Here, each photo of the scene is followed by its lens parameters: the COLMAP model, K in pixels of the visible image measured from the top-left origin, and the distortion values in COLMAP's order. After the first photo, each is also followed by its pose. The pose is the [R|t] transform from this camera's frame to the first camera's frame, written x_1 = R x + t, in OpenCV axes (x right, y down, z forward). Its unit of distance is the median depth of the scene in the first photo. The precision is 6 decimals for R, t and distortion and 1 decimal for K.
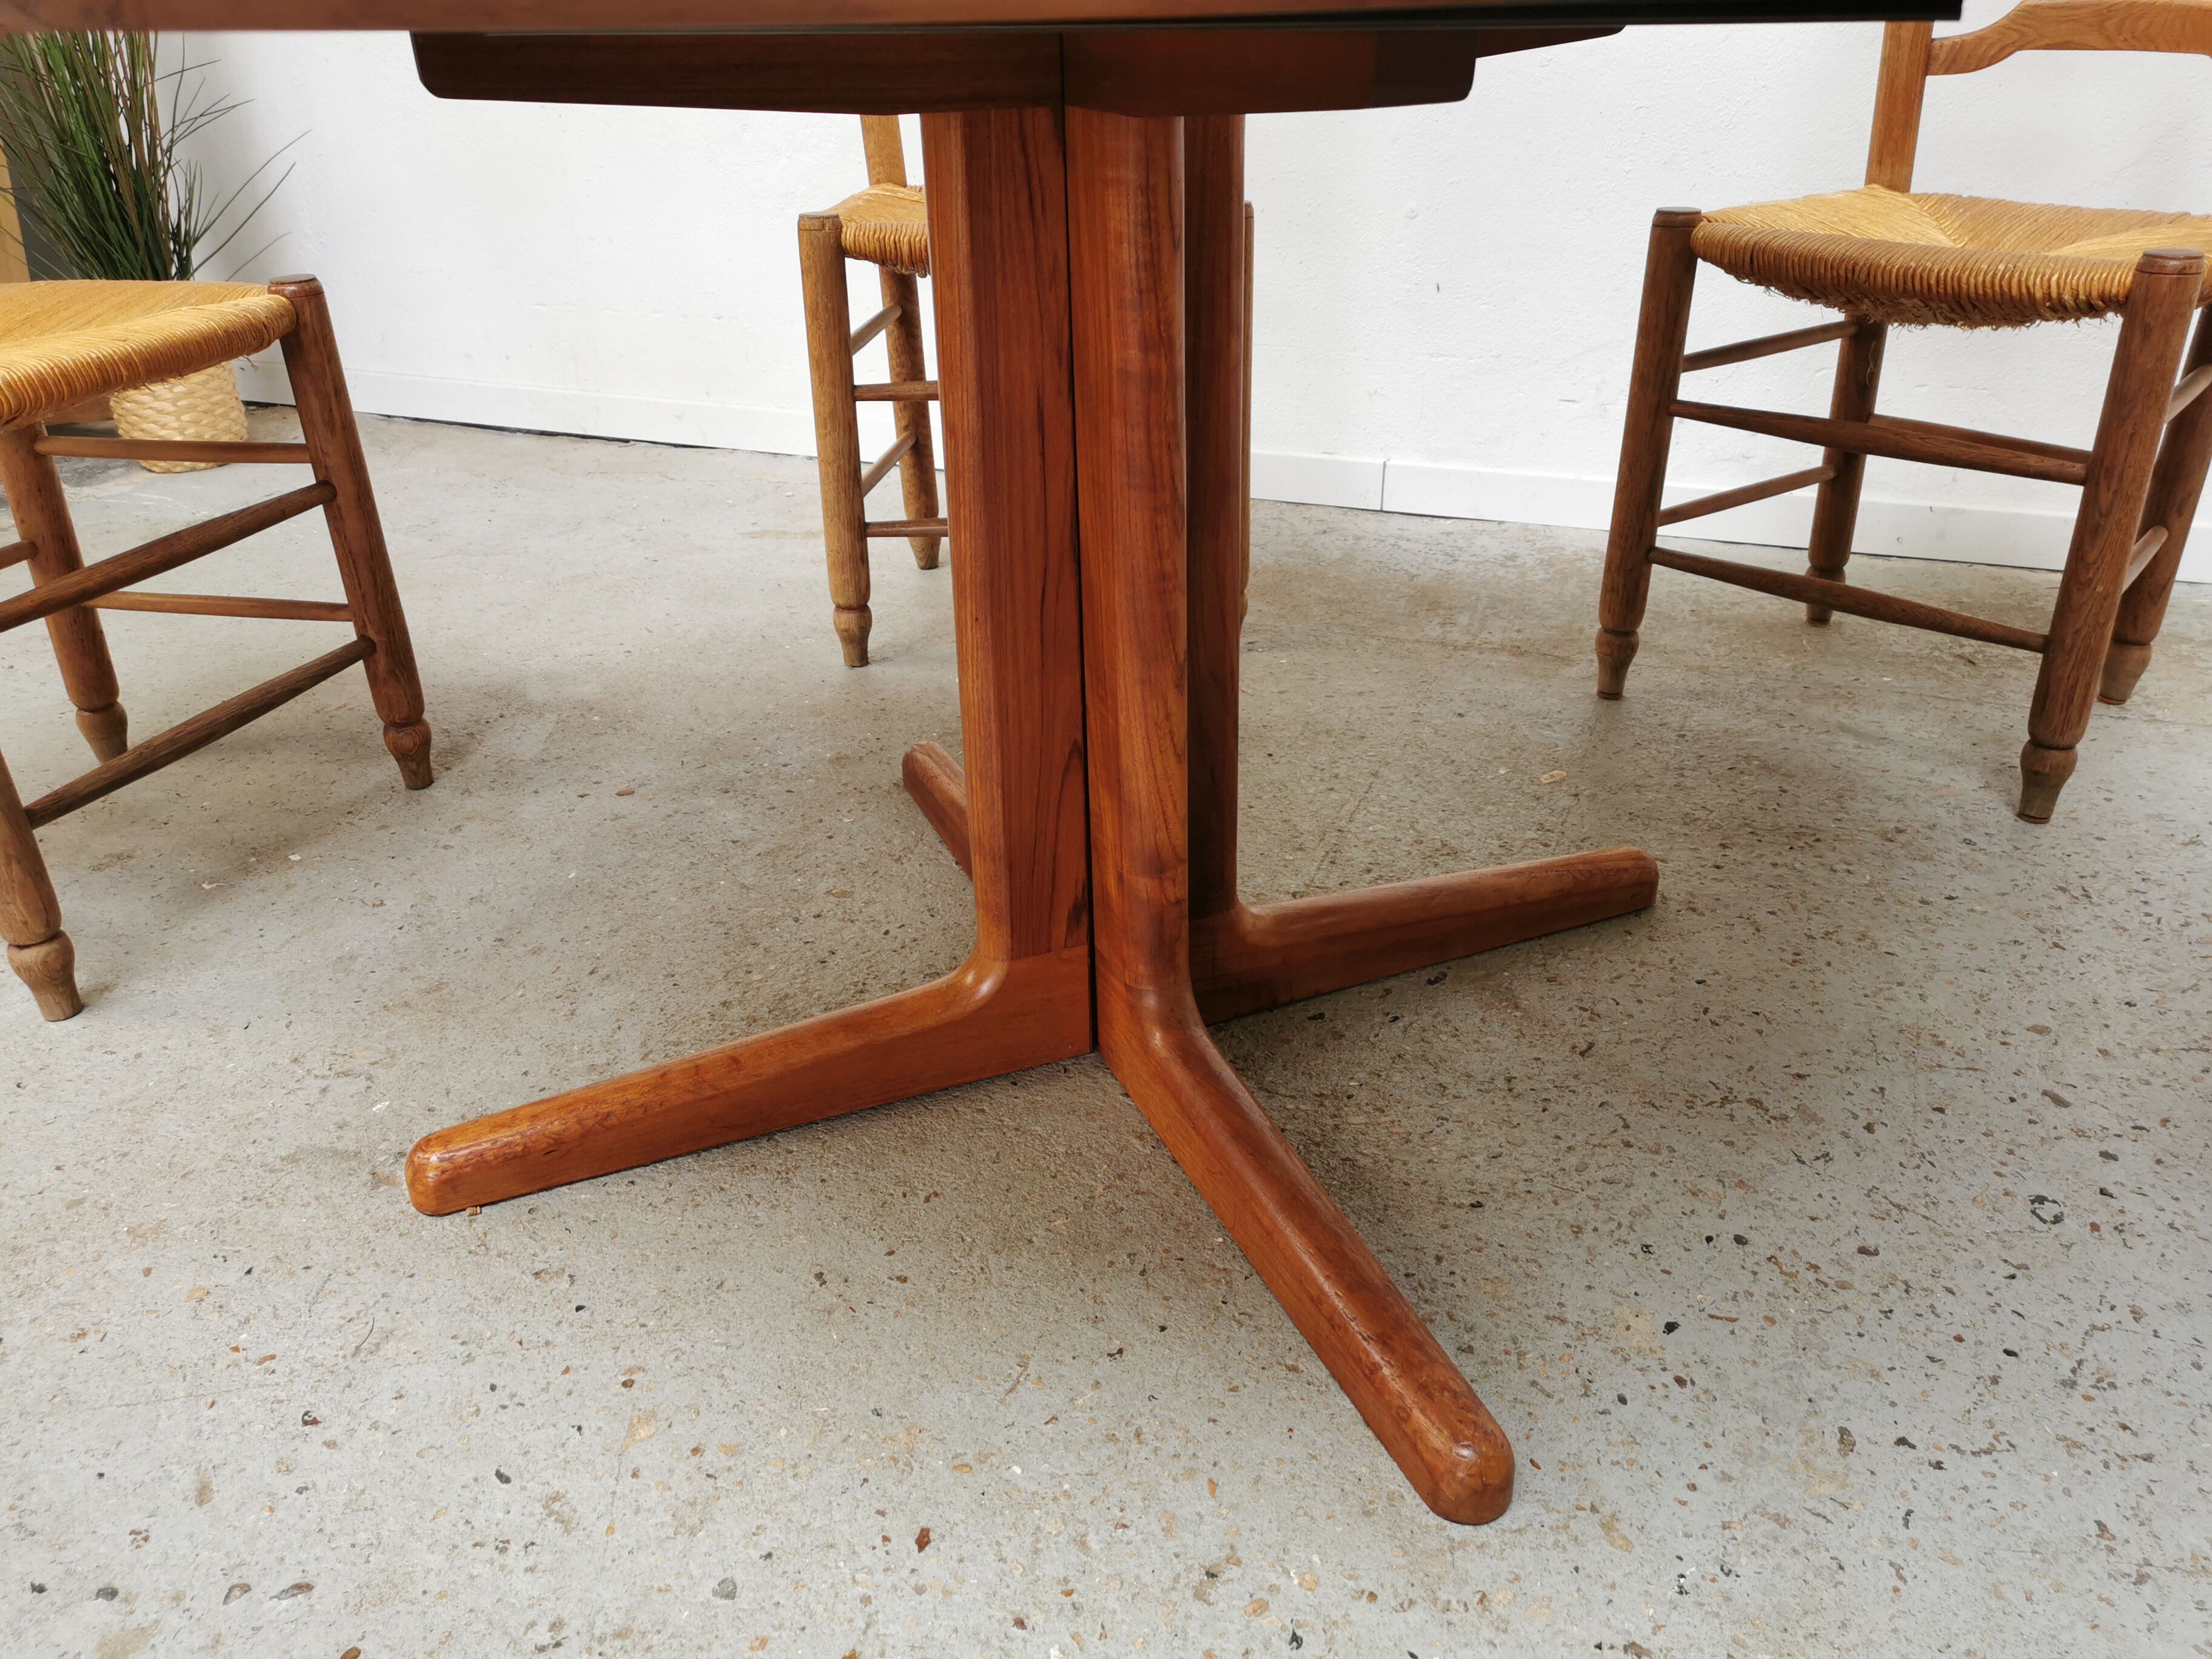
lens RADIAL K [[1712.9, 0, 1106.0], [0, 1712.9, 833.7], [0, 0, 1]] dist [0.058289, -0.059322]
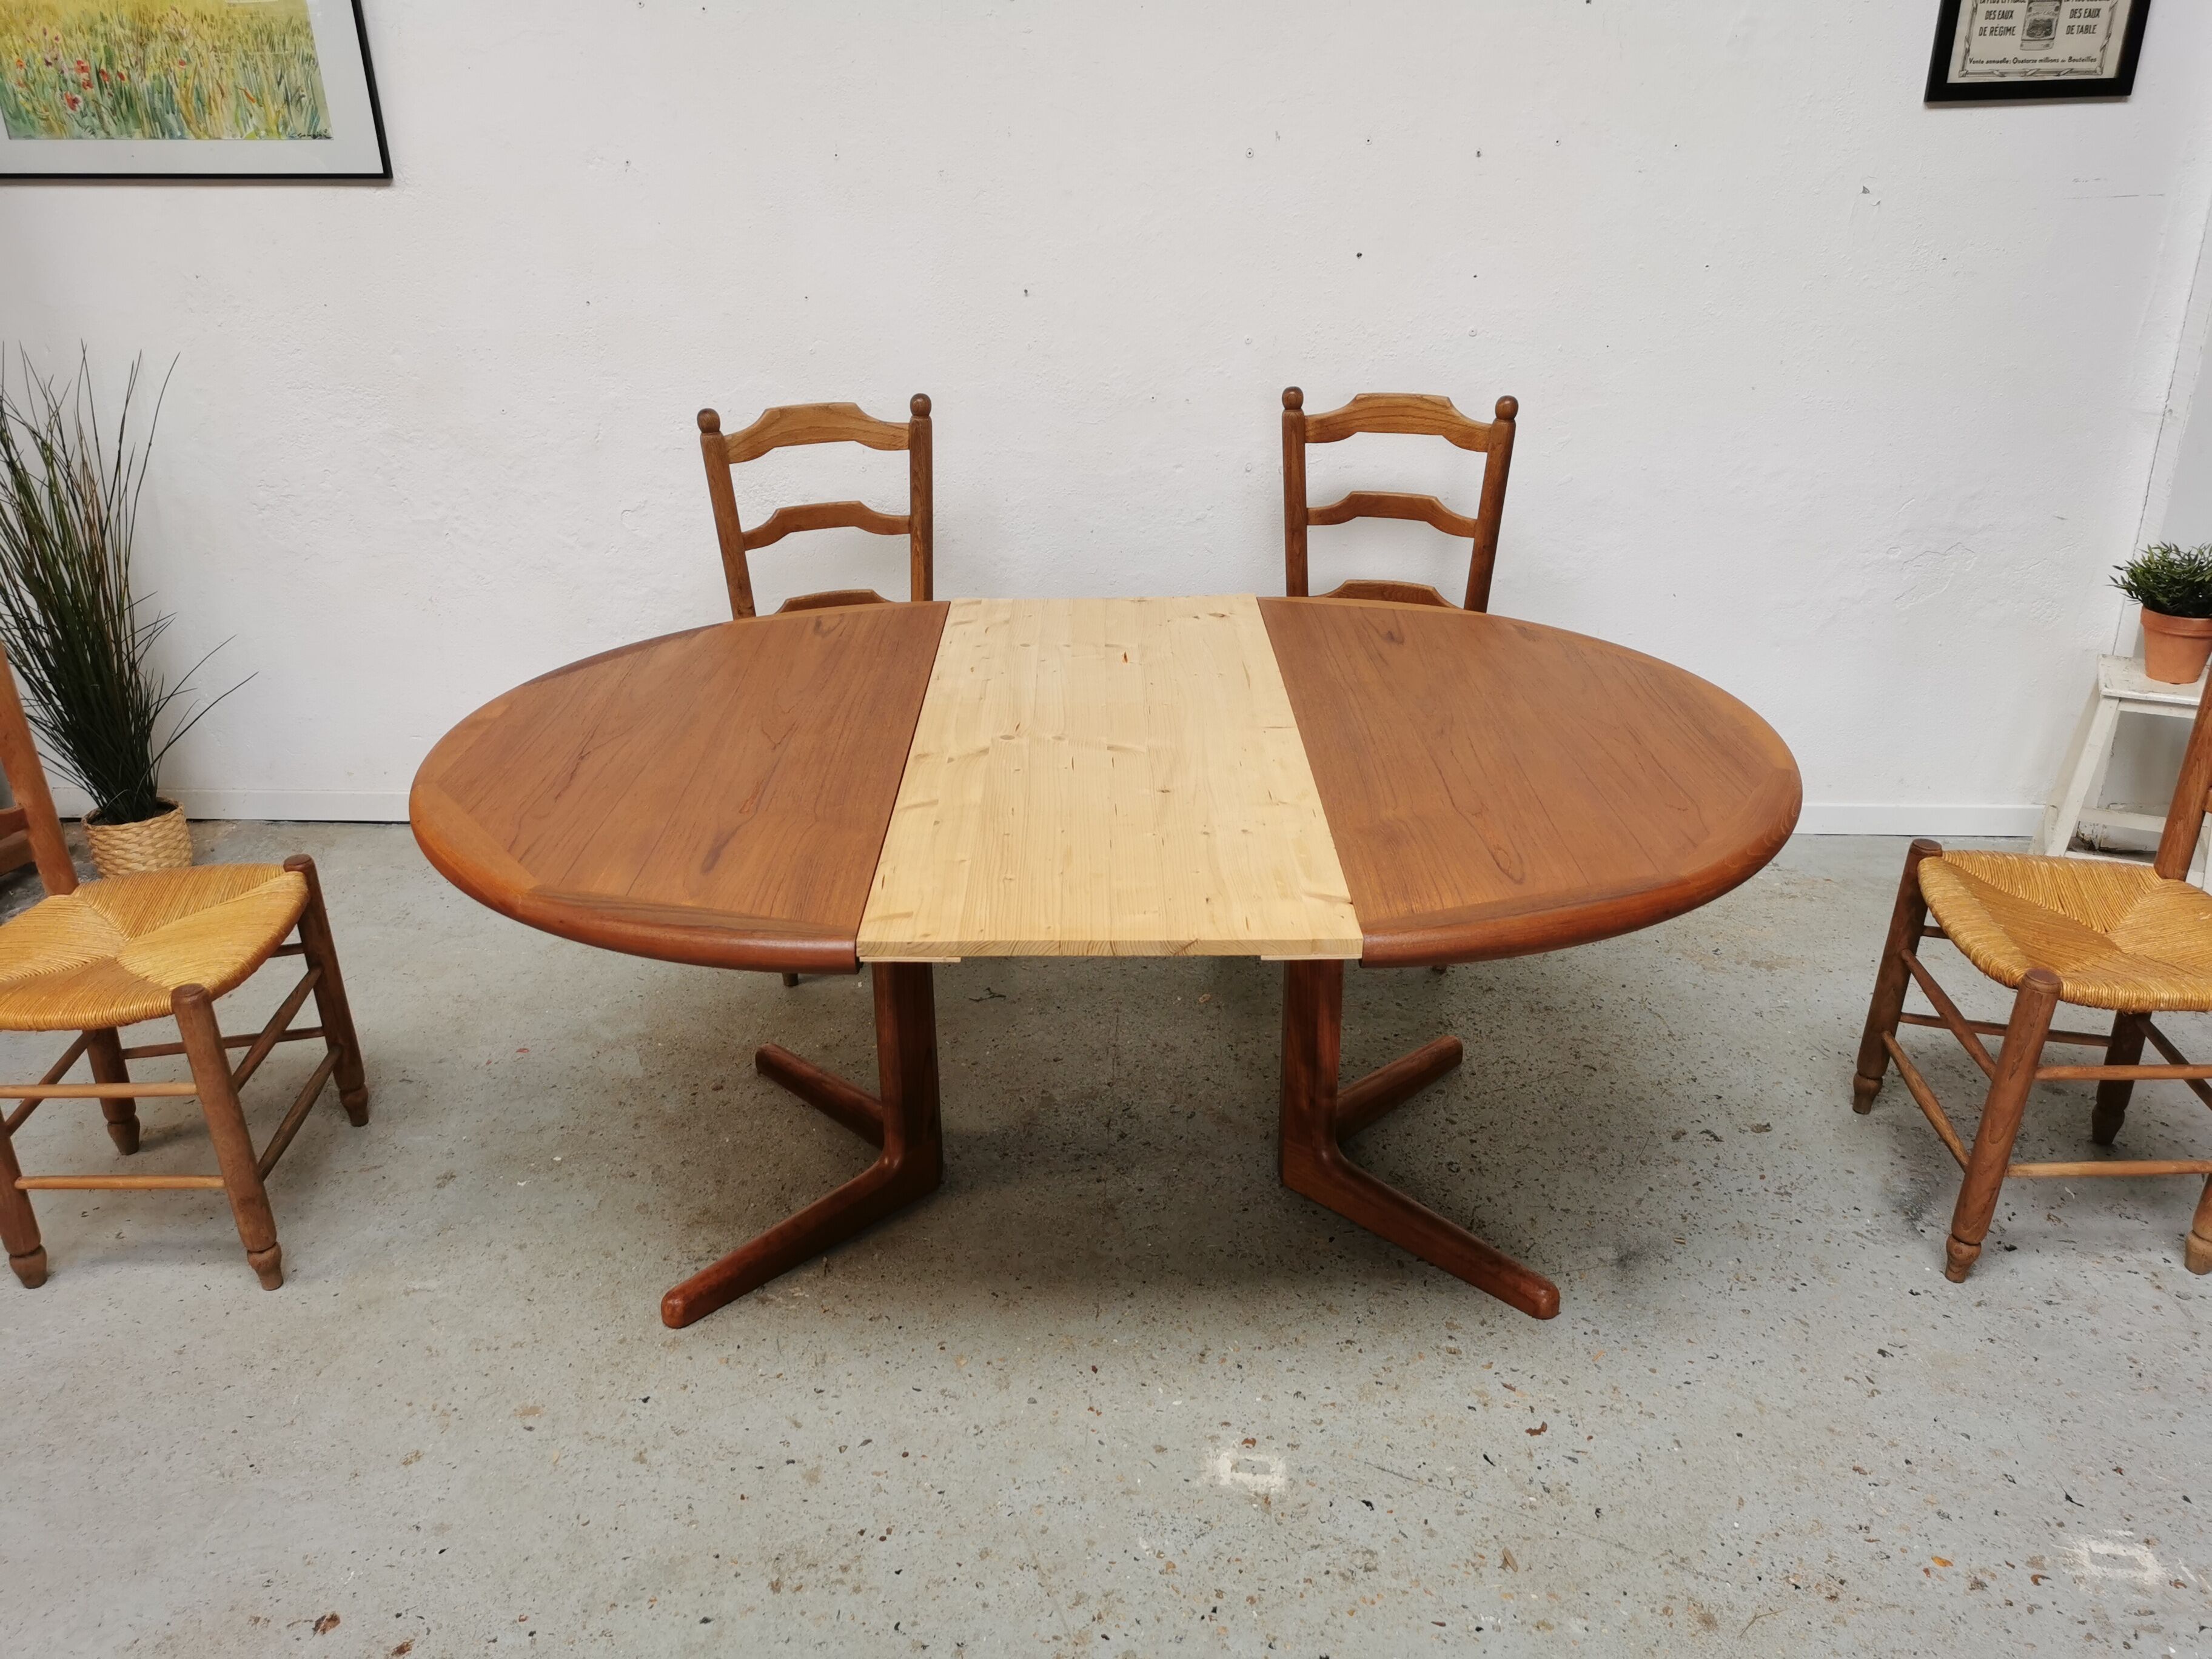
lens RADIAL K [[1712.9, 0, 1110.0], [0, 1712.9, 816.0], [0, 0, 1]] dist [0.058289, -0.059322]
pose [[0.941669, -0.120157, 0.314360, -0.664882], [0.145506, 0.987634, -0.058364, -0.217627], [-0.303460, 0.100701, 0.947508, -1.292249]]
